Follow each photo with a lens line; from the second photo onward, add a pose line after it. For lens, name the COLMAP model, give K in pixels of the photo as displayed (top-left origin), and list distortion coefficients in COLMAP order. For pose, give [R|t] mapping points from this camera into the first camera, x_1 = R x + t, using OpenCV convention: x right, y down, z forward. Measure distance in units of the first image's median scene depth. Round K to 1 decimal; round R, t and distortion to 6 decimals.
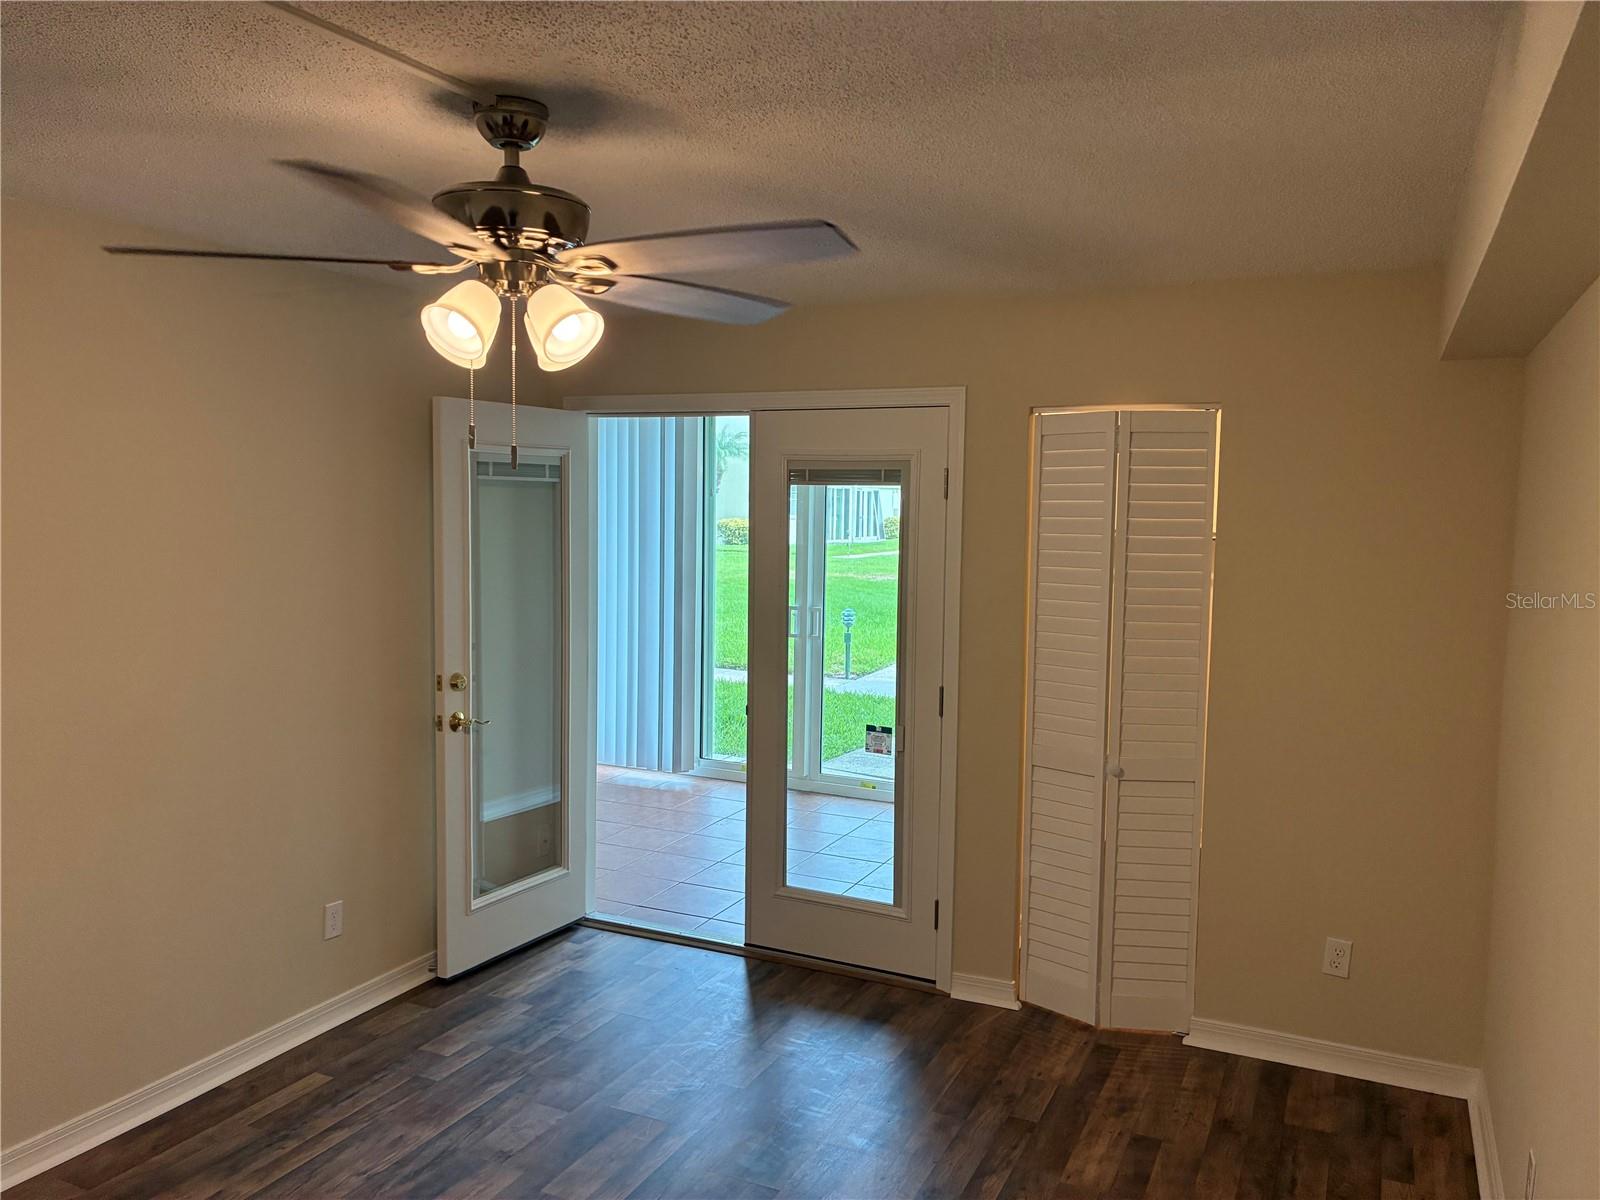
lens RADIAL K [[1210.9, 0, 796.8], [0, 1210.9, 604.7], [0, 0, 1]] dist [0.058717, -0.092002]
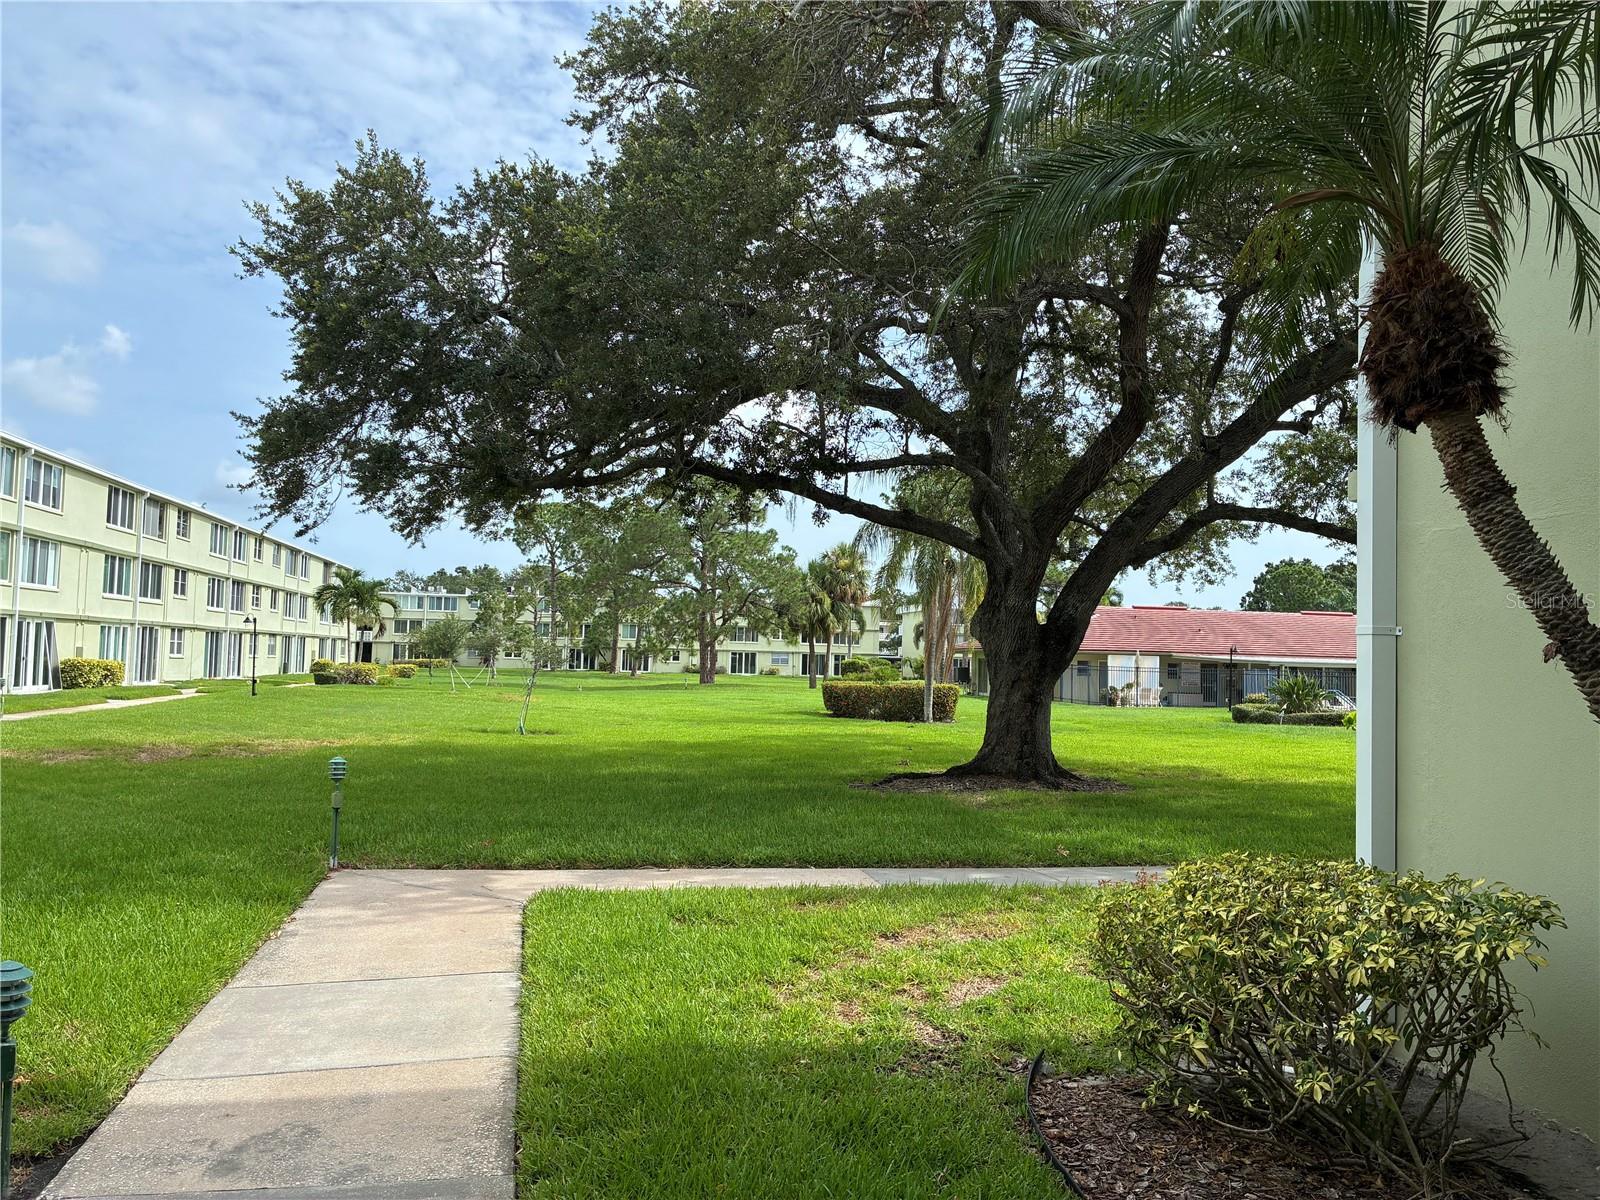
lens RADIAL K [[1204.5, 0, 791.2], [0, 1204.5, 599.4], [0, 0, 1]] dist [0.012364, -0.000265]
pose [[0.808991, 0.040493, 0.586425, 0.001271], [0.030722, 0.993348, -0.110973, -0.015597], [-0.587018, 0.107792, 0.802366, 0.193894]]
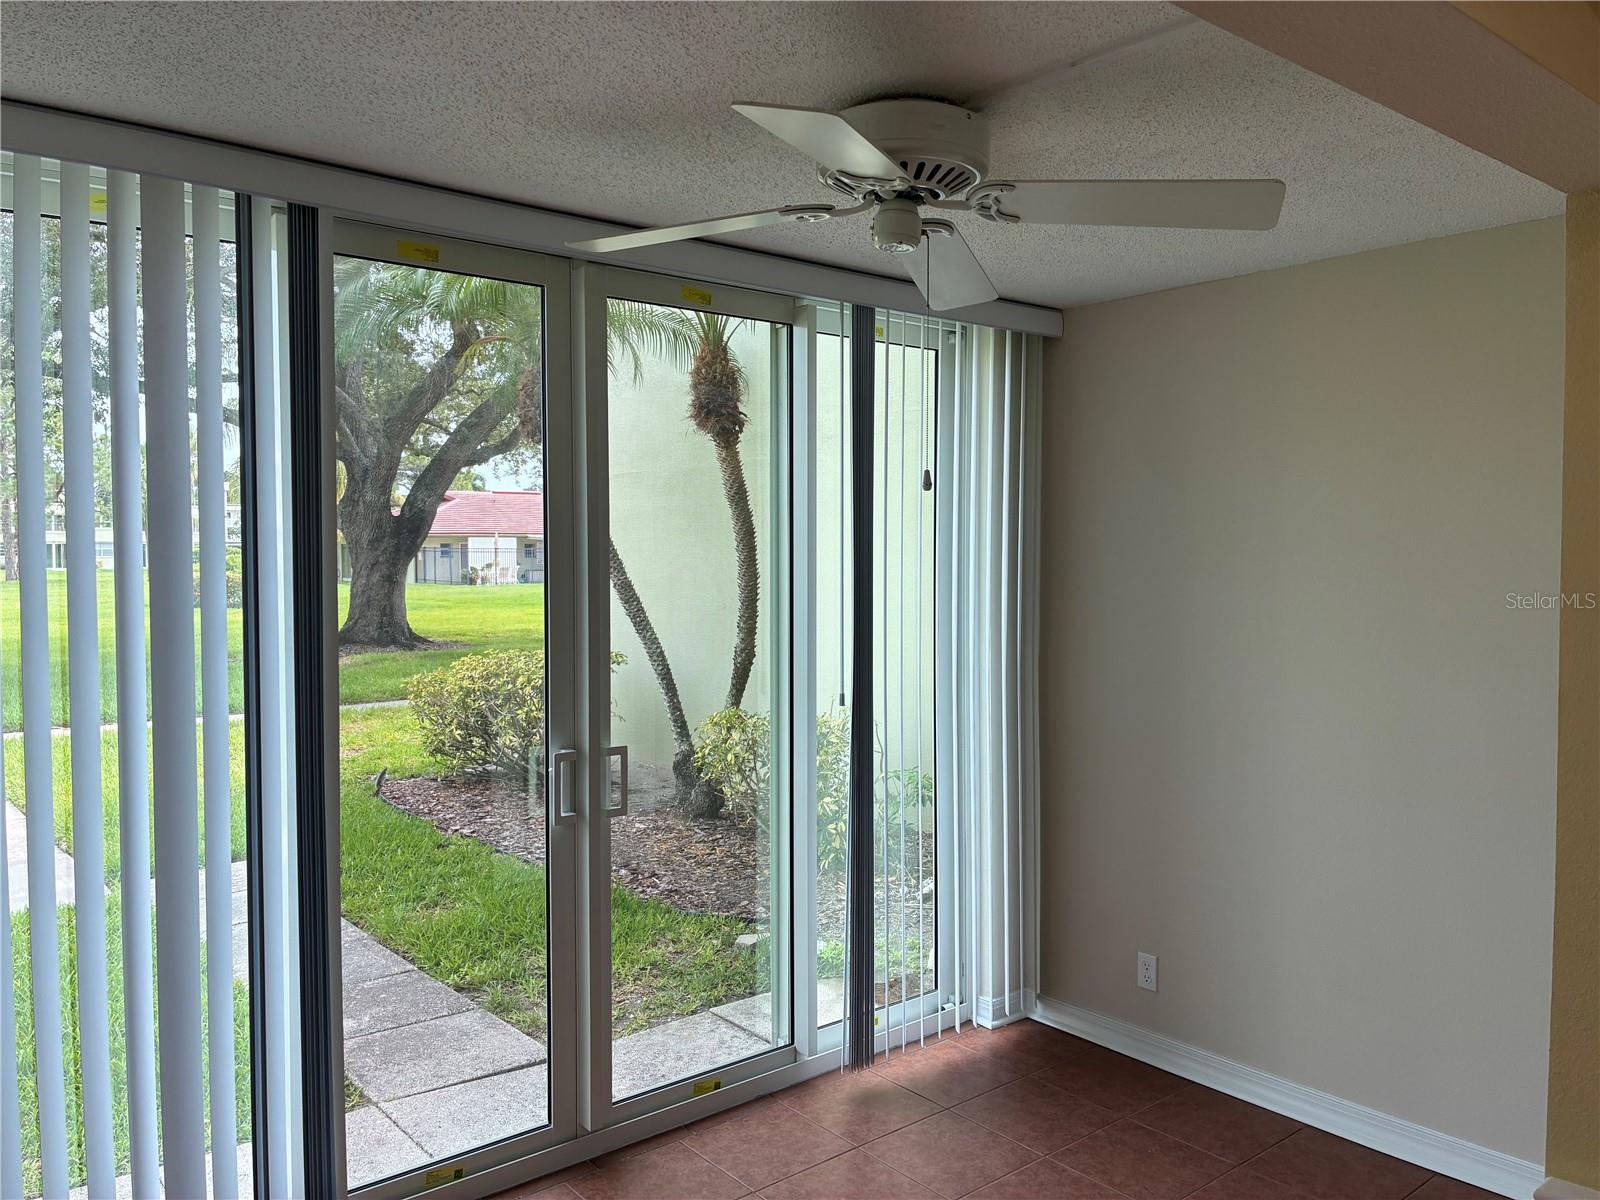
lens RADIAL K [[1212.1, 0, 808.0], [0, 1212.1, 596.1], [0, 0, 1]] dist [0.012616, -0.005261]
pose [[0.408829, -0.046653, 0.911418, -0.061910], [0.081712, 0.996553, 0.014357, -0.011579], [-0.908946, 0.068605, 0.411232, 0.130468]]
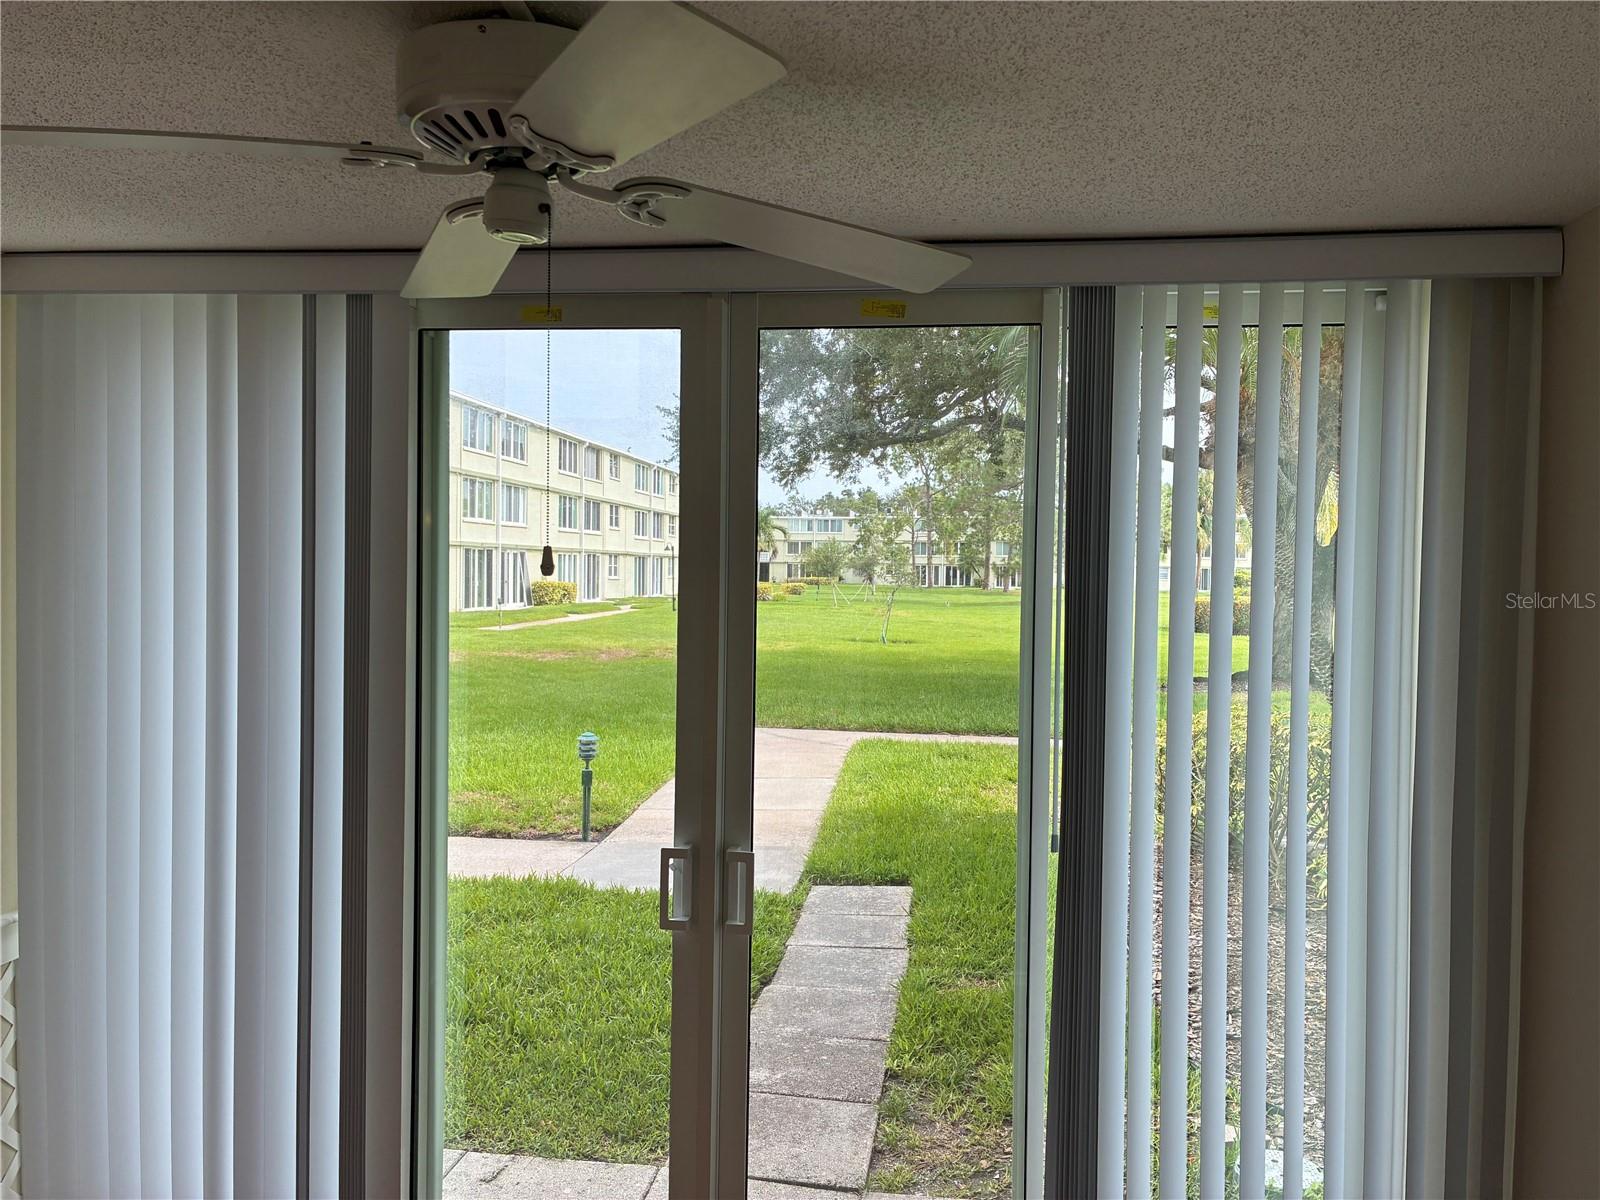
lens RADIAL K [[1212.1, 0, 808.0], [0, 1212.1, 596.1], [0, 0, 1]] dist [0.012616, -0.005261]
pose [[0.948121, -0.004141, 0.317882, -0.018930], [0.021493, 0.998462, -0.051101, -0.012362], [-0.317181, 0.055282, 0.946752, 0.111517]]
